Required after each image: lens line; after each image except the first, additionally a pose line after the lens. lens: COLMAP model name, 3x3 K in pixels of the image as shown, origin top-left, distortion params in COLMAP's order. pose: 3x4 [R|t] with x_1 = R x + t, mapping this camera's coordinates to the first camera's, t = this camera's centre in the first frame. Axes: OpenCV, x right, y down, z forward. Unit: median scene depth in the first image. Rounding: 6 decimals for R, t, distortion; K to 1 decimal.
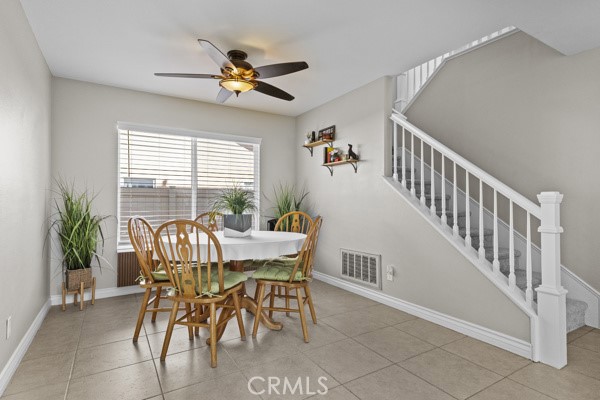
lens RADIAL K [[313.5, 0, 300.9], [0, 313.5, 199.8], [0, 0, 1]] dist [0.025965, -0.000033]
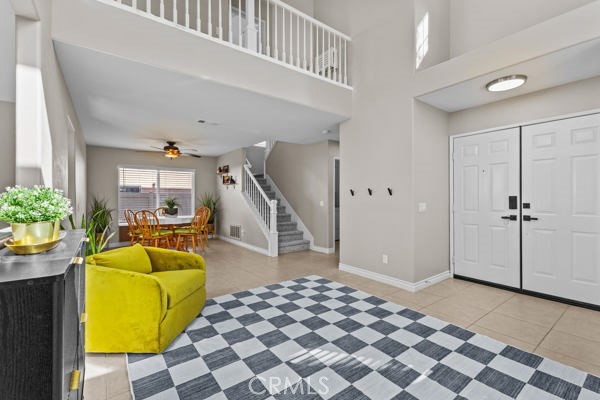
lens RADIAL K [[261.2, 0, 301.2], [0, 261.2, 198.3], [0, 0, 1]] dist [0.007284, 0.000401]
pose [[0.995165, -0.000746, 0.098215, 0.514216], [-0.000679, 0.999895, 0.014471, -0.052118], [-0.098215, -0.014467, 0.995060, -0.959798]]
